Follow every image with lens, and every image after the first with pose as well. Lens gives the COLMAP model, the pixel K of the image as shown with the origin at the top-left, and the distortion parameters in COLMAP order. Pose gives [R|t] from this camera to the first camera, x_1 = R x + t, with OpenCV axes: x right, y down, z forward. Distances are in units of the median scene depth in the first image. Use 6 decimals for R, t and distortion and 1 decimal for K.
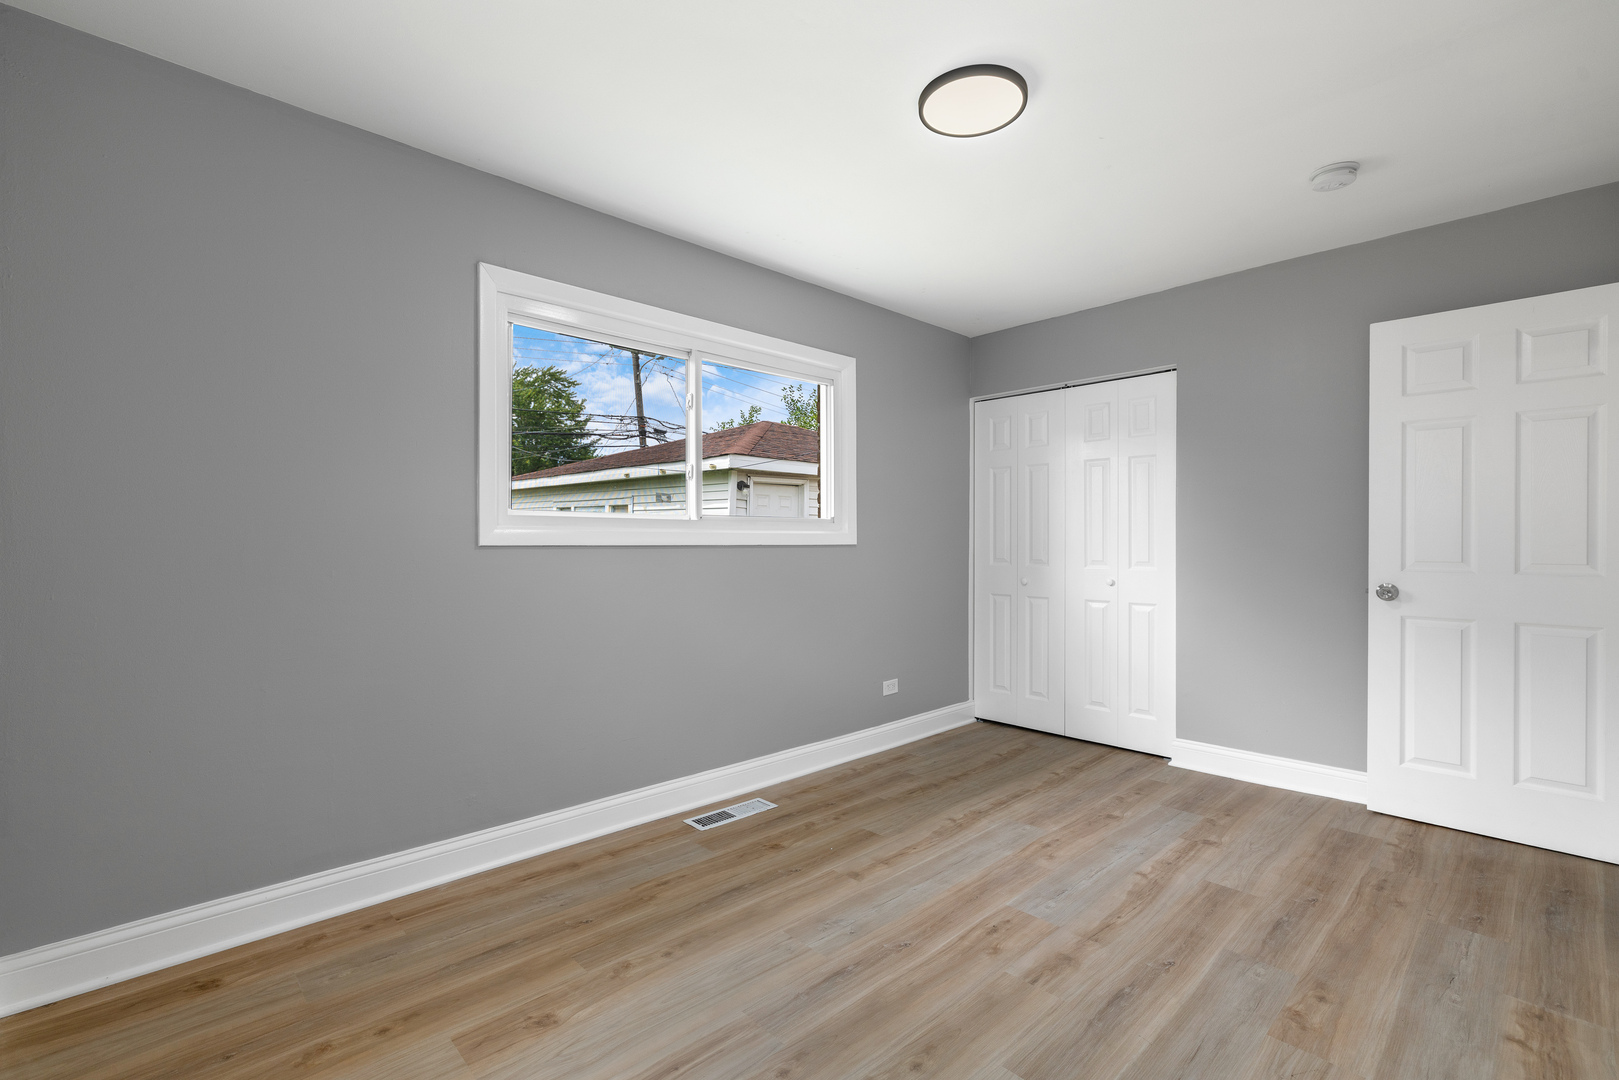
lens RADIAL K [[711.0, 0, 809.8], [0, 711.0, 540.0], [0, 0, 1]] dist [0.001576, 0.000026]
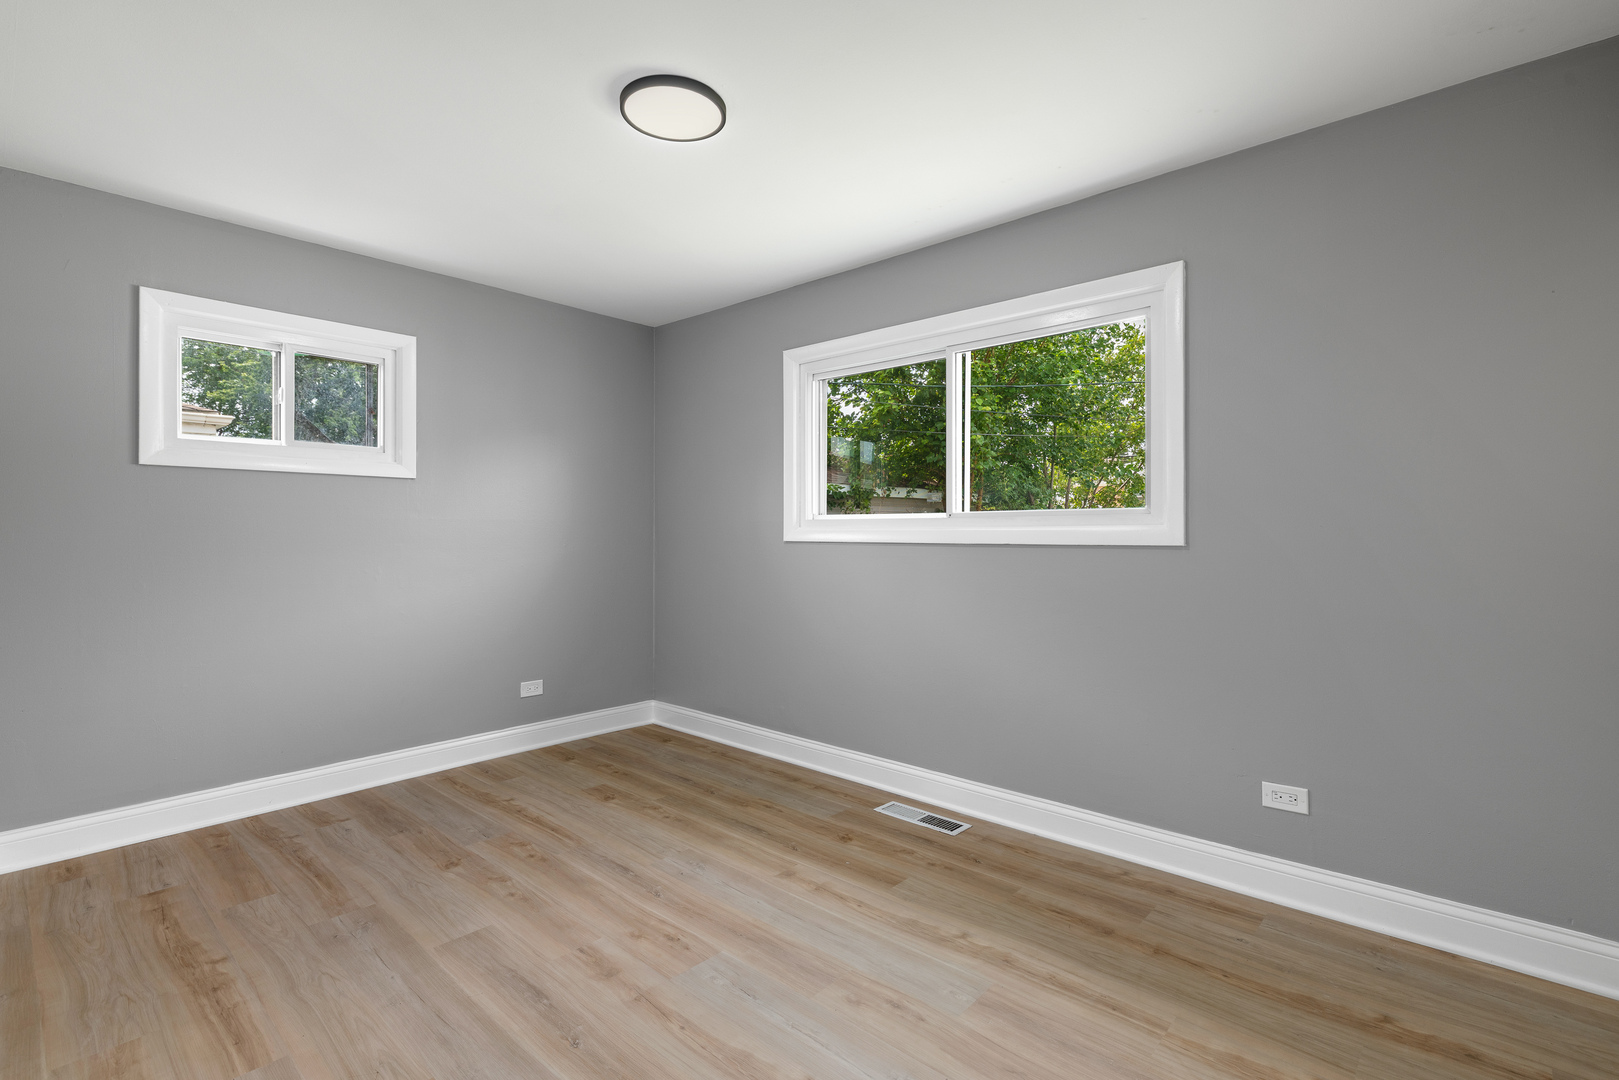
lens RADIAL K [[711.0, 0, 787.3], [0, 711.0, 526.6], [0, 0, 1]] dist [0.001576, 0.000026]
pose [[0.088266, -0.012151, -0.996023, 1.020567], [0.001411, 0.999926, -0.012074, -0.005618], [0.996096, -0.000340, 0.088276, 0.871745]]
